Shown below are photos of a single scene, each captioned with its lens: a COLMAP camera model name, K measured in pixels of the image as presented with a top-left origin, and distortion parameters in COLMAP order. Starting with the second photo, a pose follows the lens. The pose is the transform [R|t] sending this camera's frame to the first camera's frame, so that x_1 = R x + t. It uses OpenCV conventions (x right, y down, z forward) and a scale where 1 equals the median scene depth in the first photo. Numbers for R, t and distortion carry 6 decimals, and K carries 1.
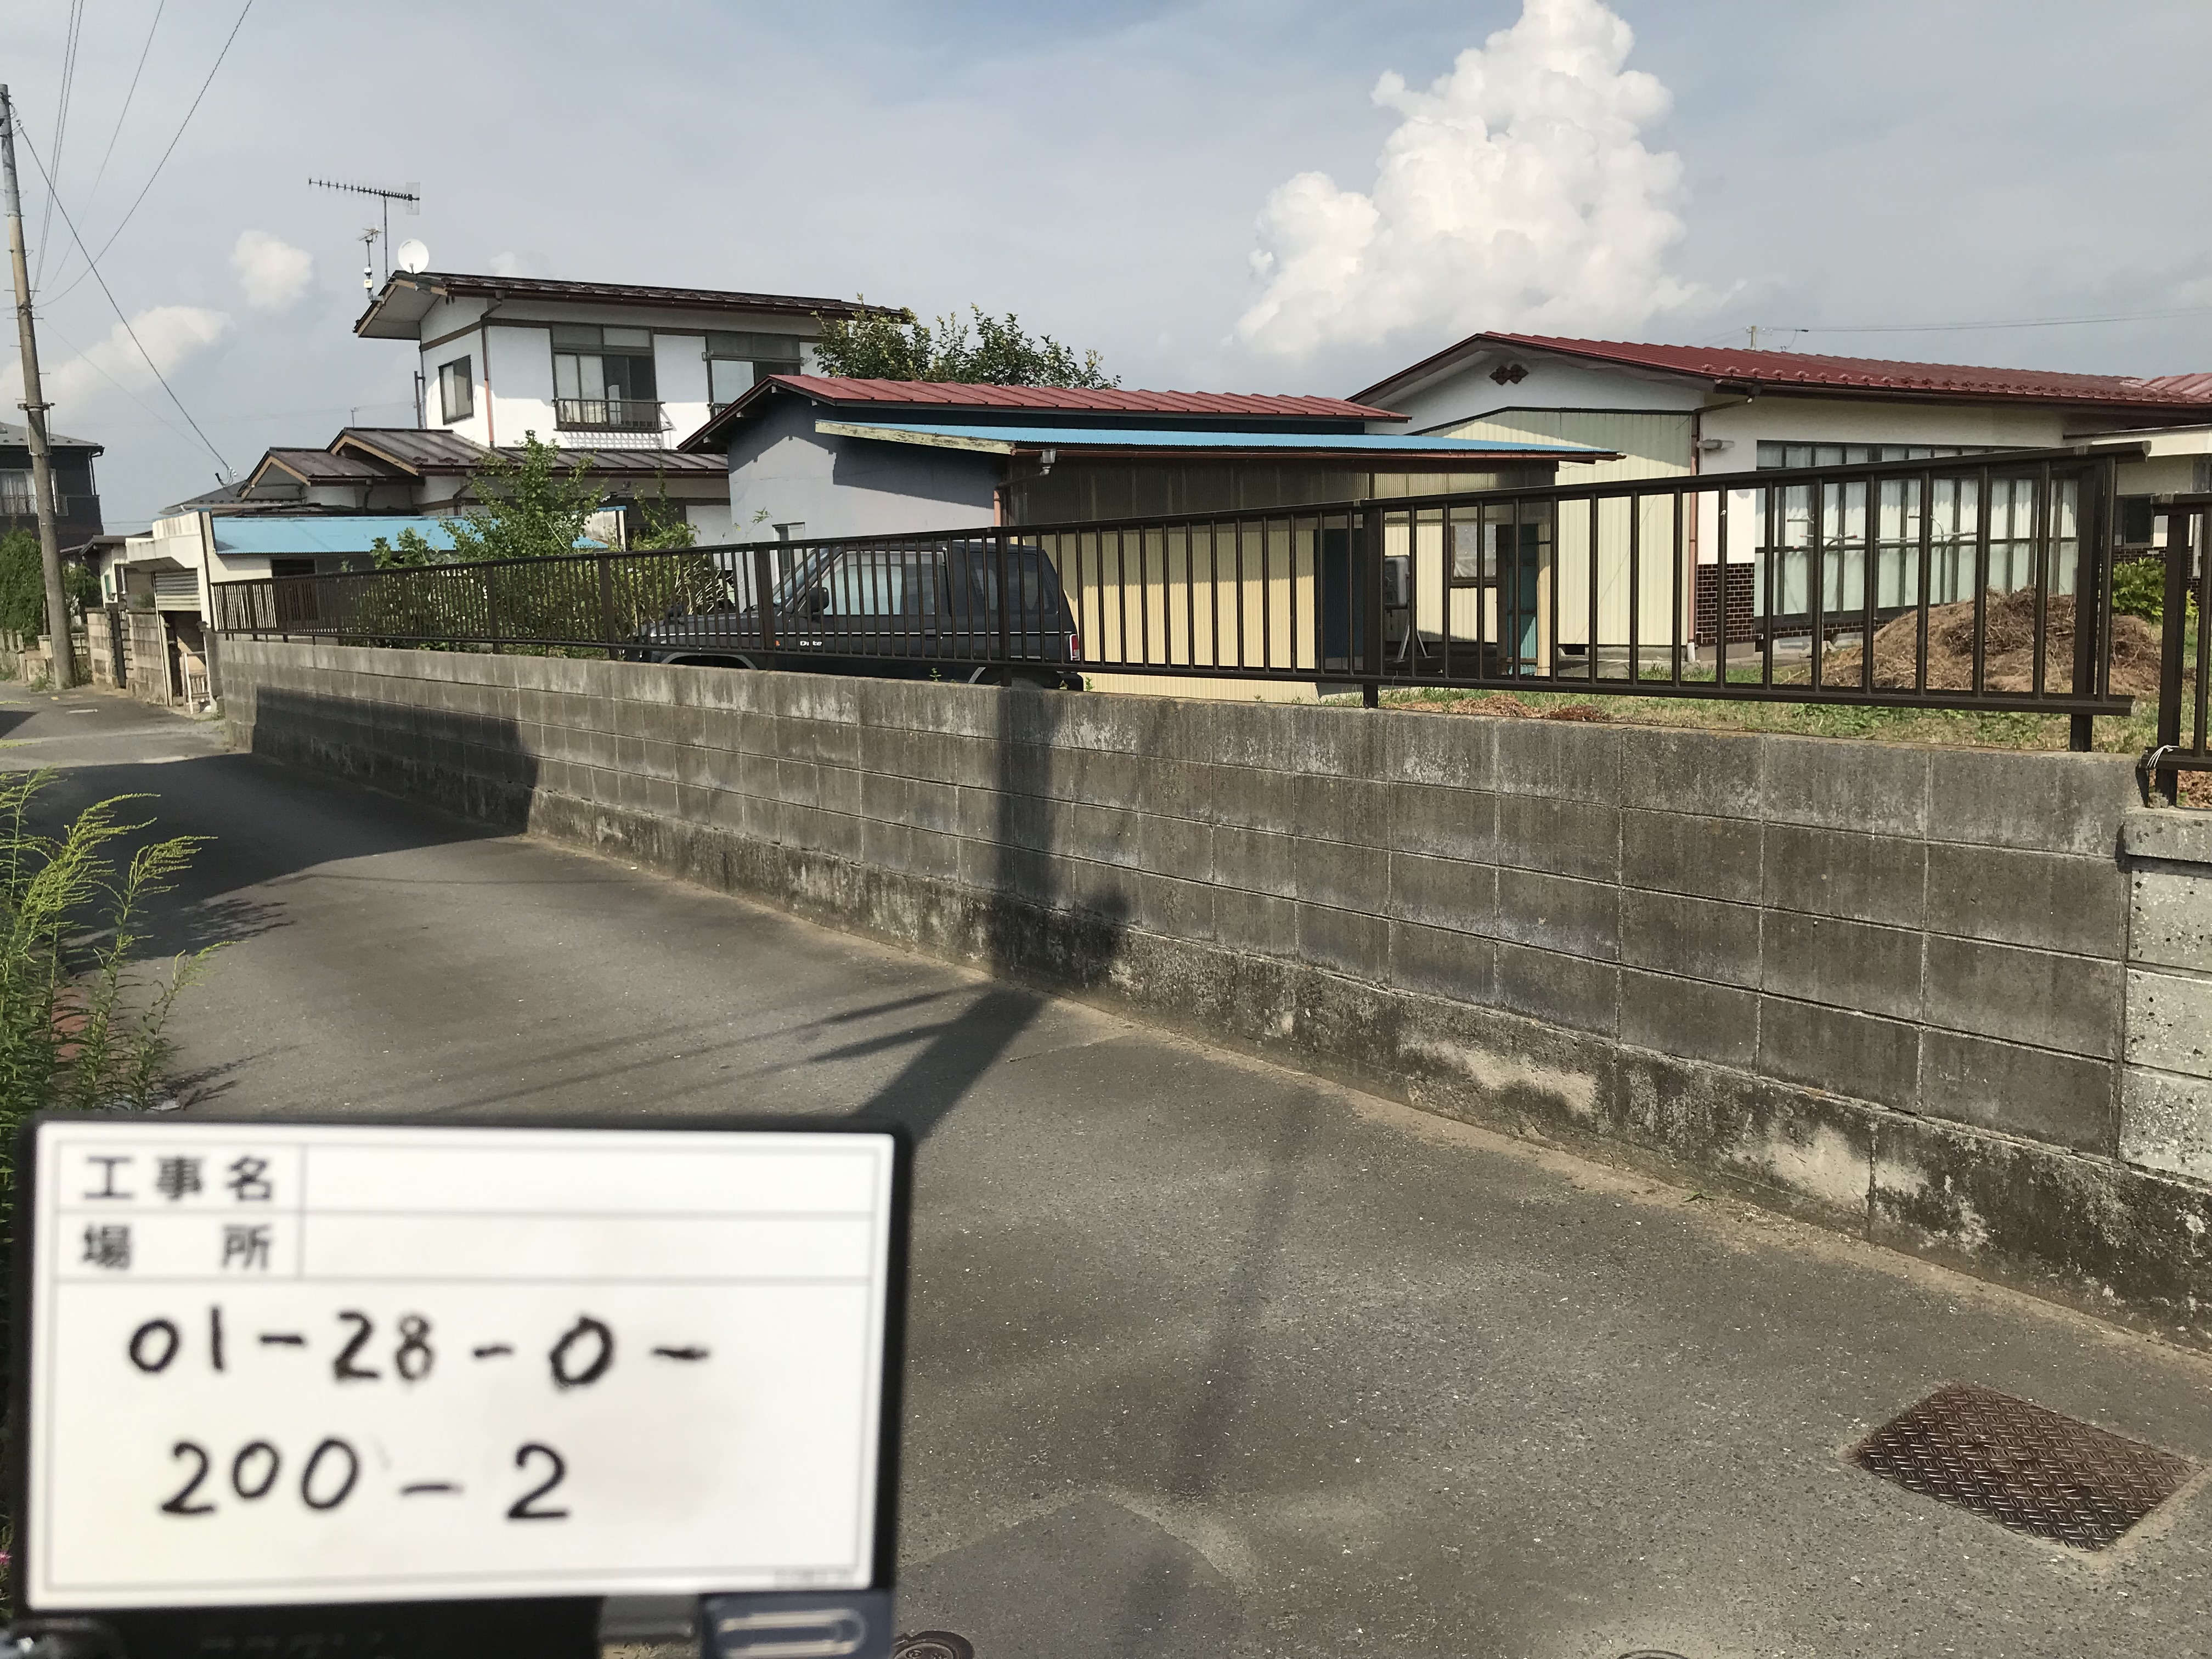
lens RADIAL K [[1805.3, 0, 1109.7], [0, 1805.3, 813.6], [0, 0, 1]] dist [0.026714, -0.026916]
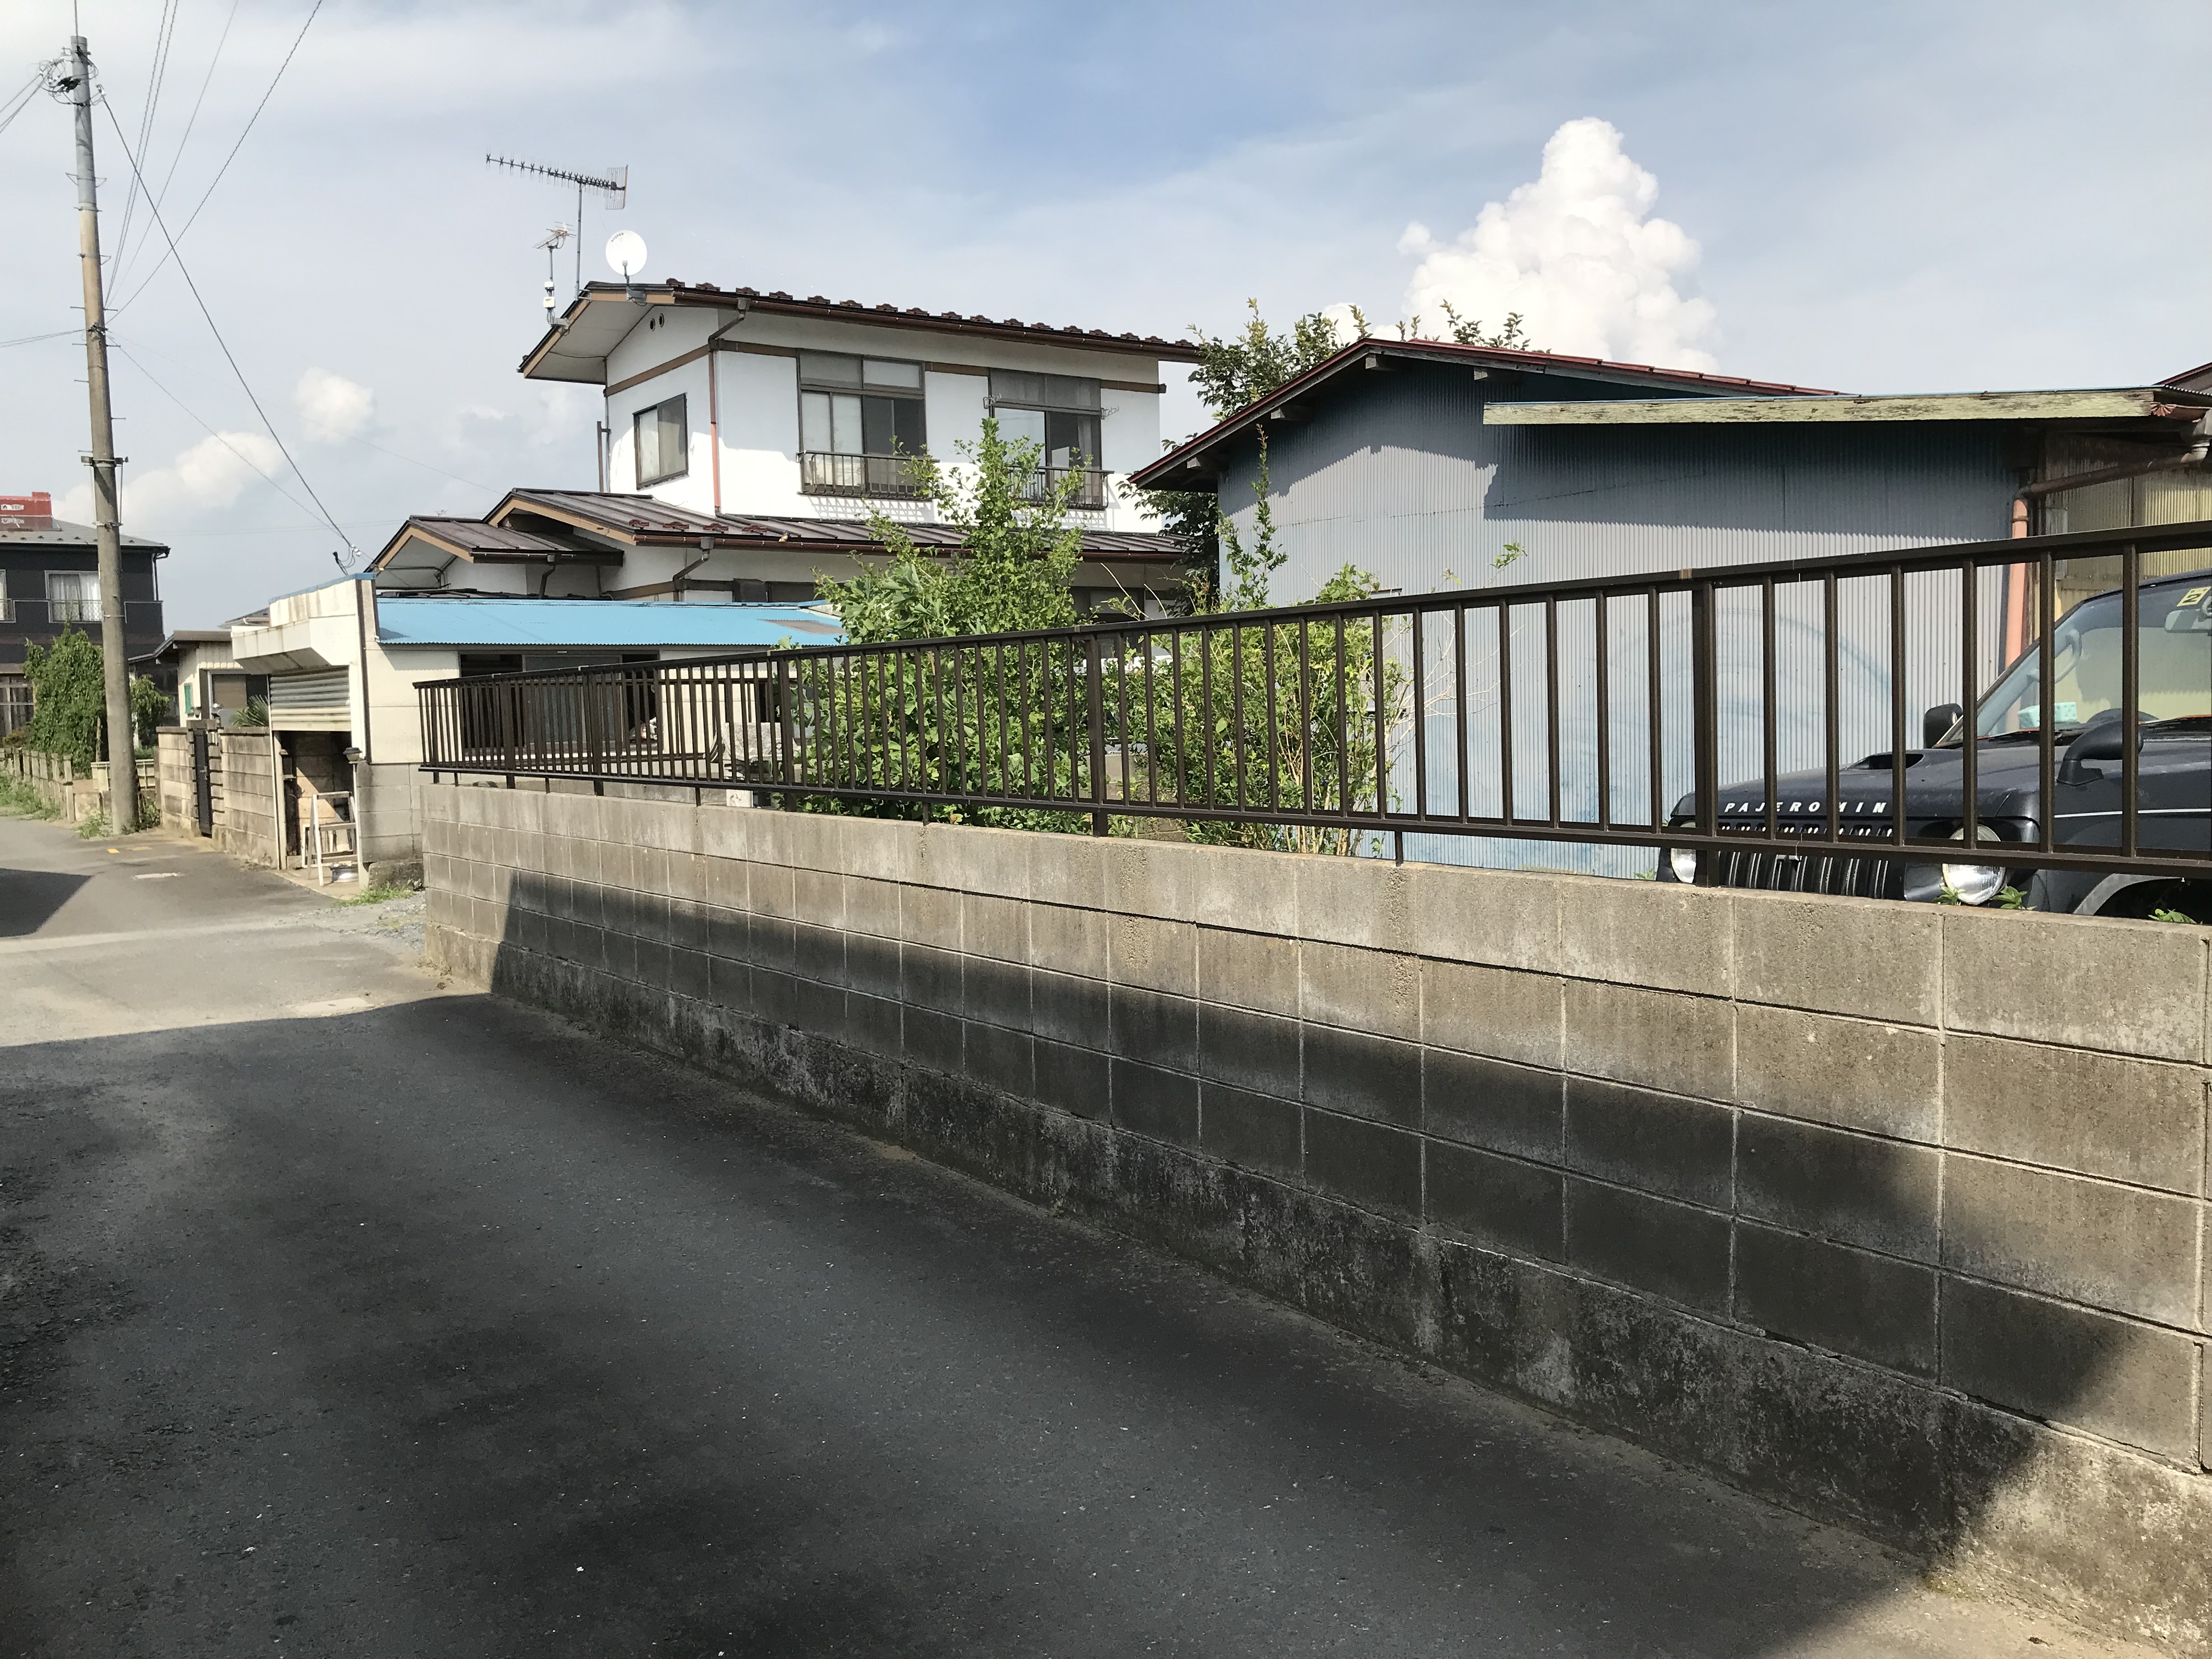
lens RADIAL K [[1805.3, 0, 1100.4], [0, 1805.3, 832.1], [0, 0, 1]] dist [0.026714, -0.026916]
pose [[0.999745, 0.011557, -0.019404, -0.167051], [-0.012739, 0.998000, -0.061924, -0.029744], [0.018650, 0.062155, 0.997892, 0.274415]]
